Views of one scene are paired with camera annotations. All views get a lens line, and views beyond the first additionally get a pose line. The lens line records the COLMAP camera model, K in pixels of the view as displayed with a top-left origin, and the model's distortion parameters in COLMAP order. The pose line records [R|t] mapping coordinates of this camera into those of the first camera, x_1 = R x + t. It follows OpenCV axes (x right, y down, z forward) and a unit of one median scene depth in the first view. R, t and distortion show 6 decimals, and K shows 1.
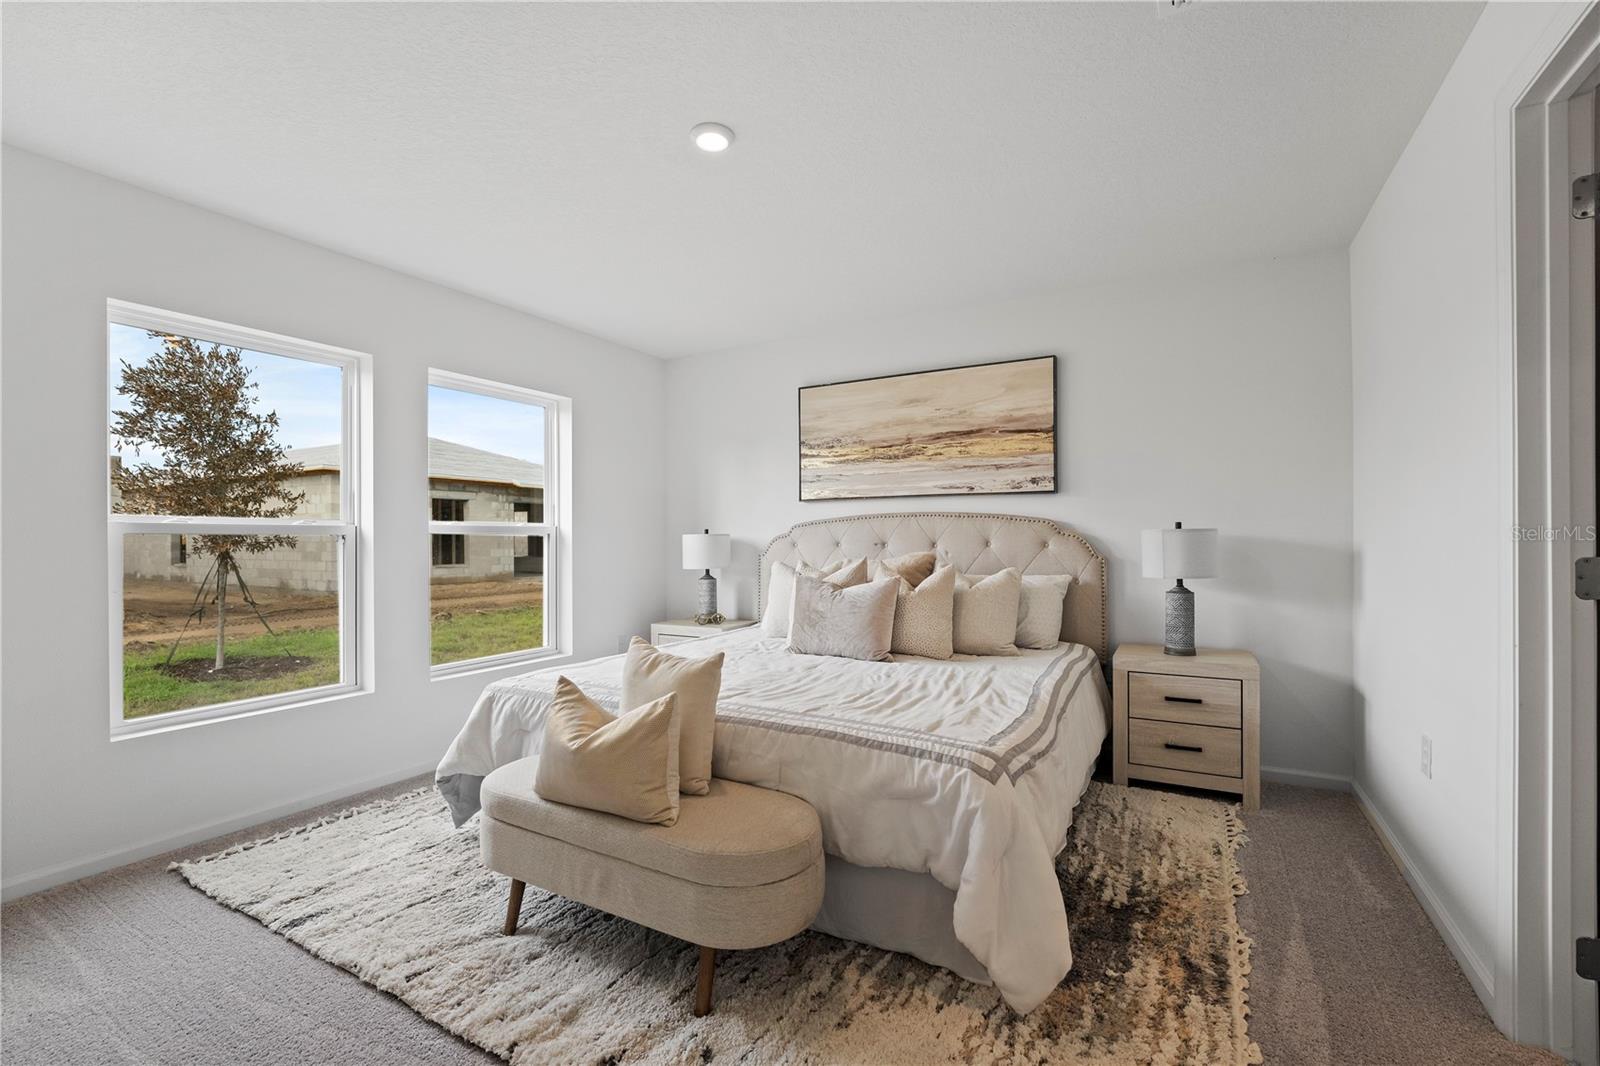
lens RADIAL K [[688.3, 0, 796.8], [0, 688.3, 541.0], [0, 0, 1]] dist [-0.017617, 0.002984]
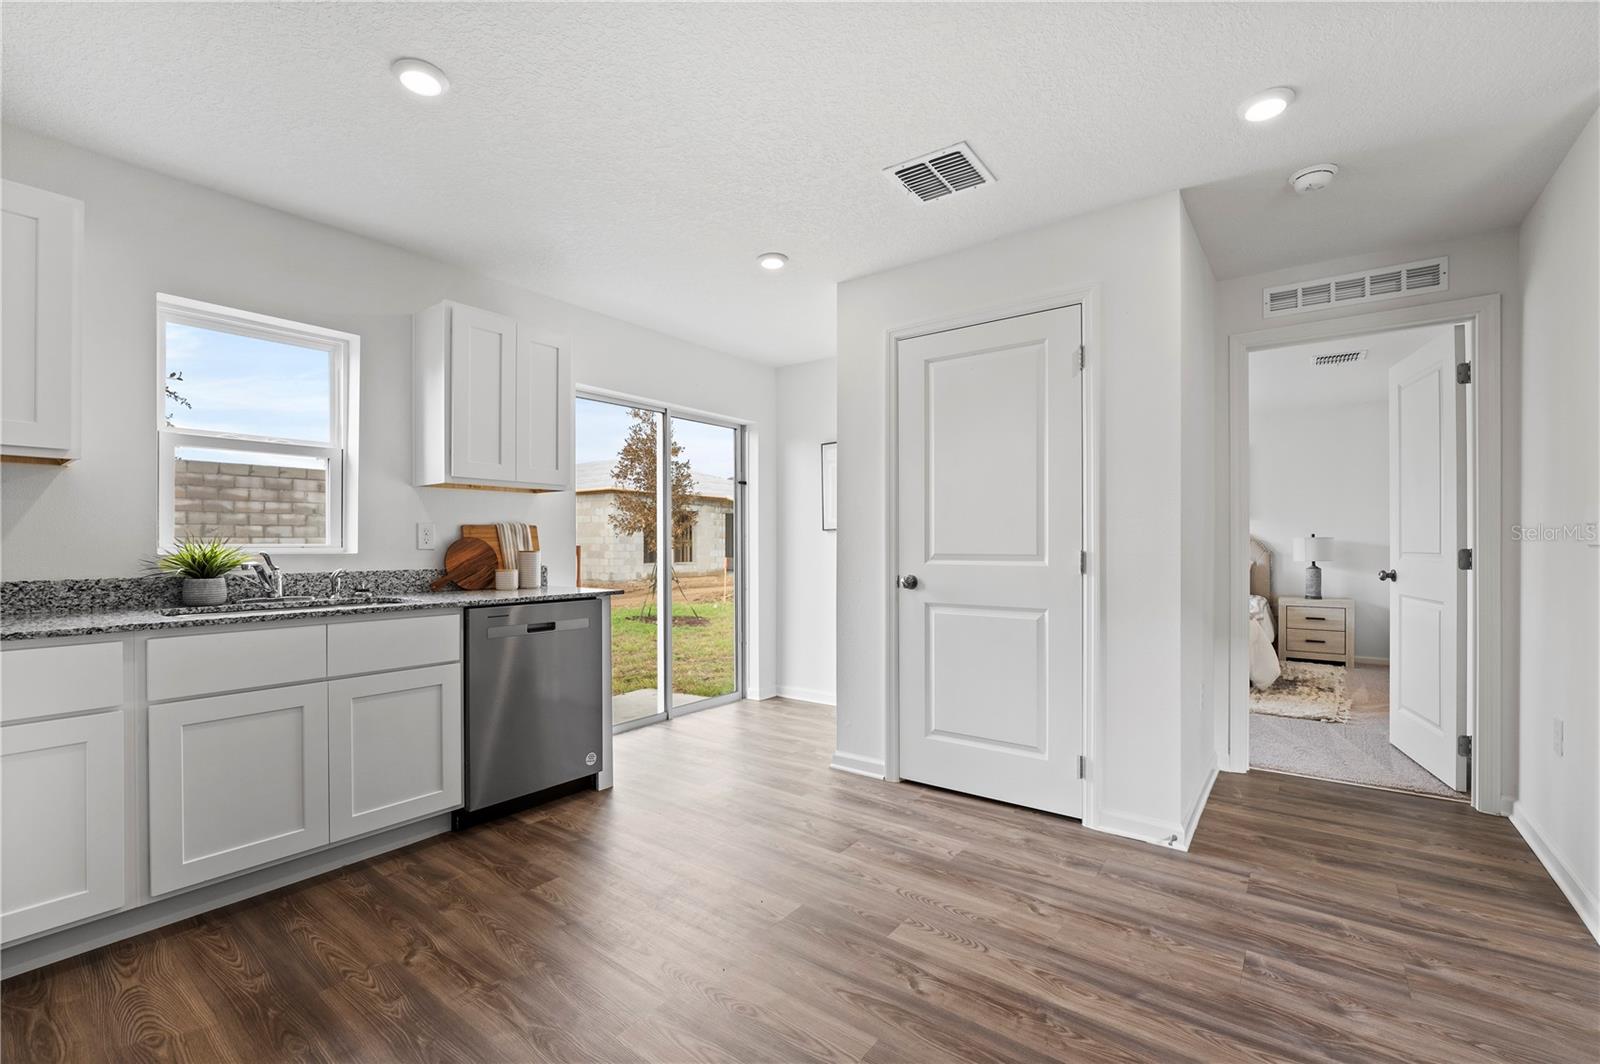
lens RADIAL K [[688.3, 0, 796.0], [0, 688.3, 544.9], [0, 0, 1]] dist [-0.017617, 0.002984]
pose [[0.991326, 0.004844, -0.131338, -0.665569], [-0.005067, 0.999986, -0.001360, 0.014052], [0.131329, 0.002014, 0.991337, -1.153112]]
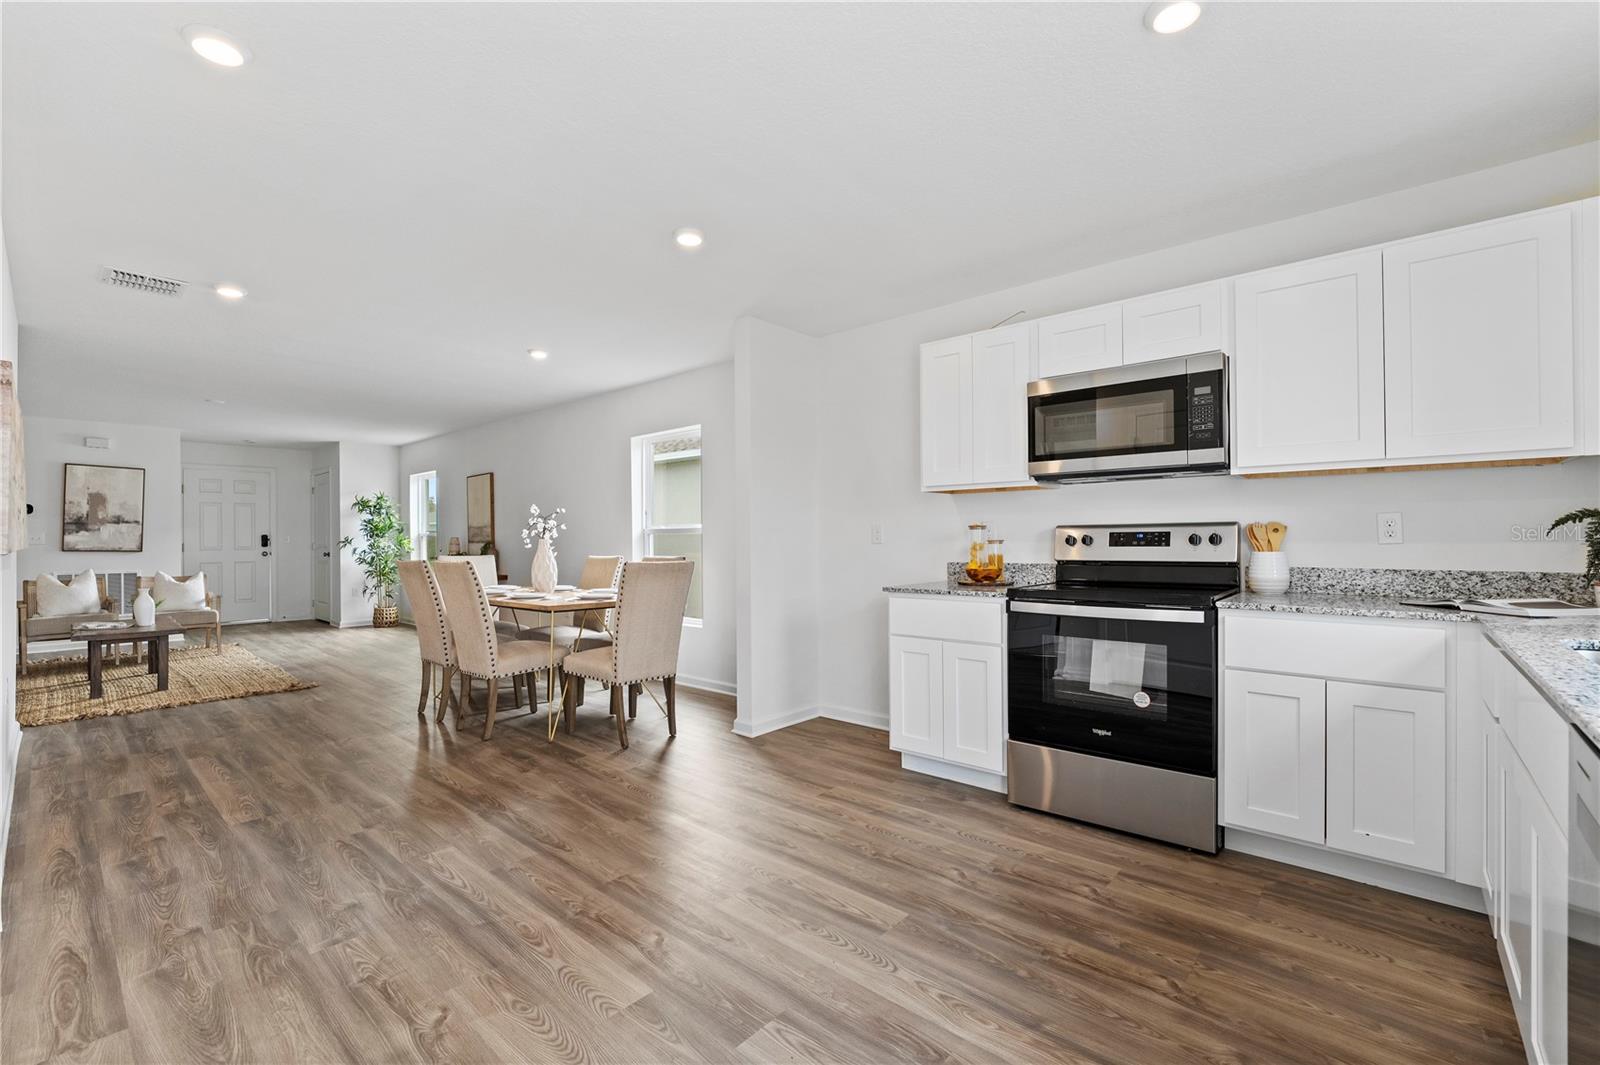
lens RADIAL K [[688.3, 0, 800.4], [0, 688.3, 538.3], [0, 0, 1]] dist [-0.017617, 0.002984]
pose [[-0.977637, 0.009879, 0.210068, -0.896806], [0.010945, 0.999932, 0.003916, 0.006188], [-0.210015, 0.006128, -0.977679, -0.024485]]
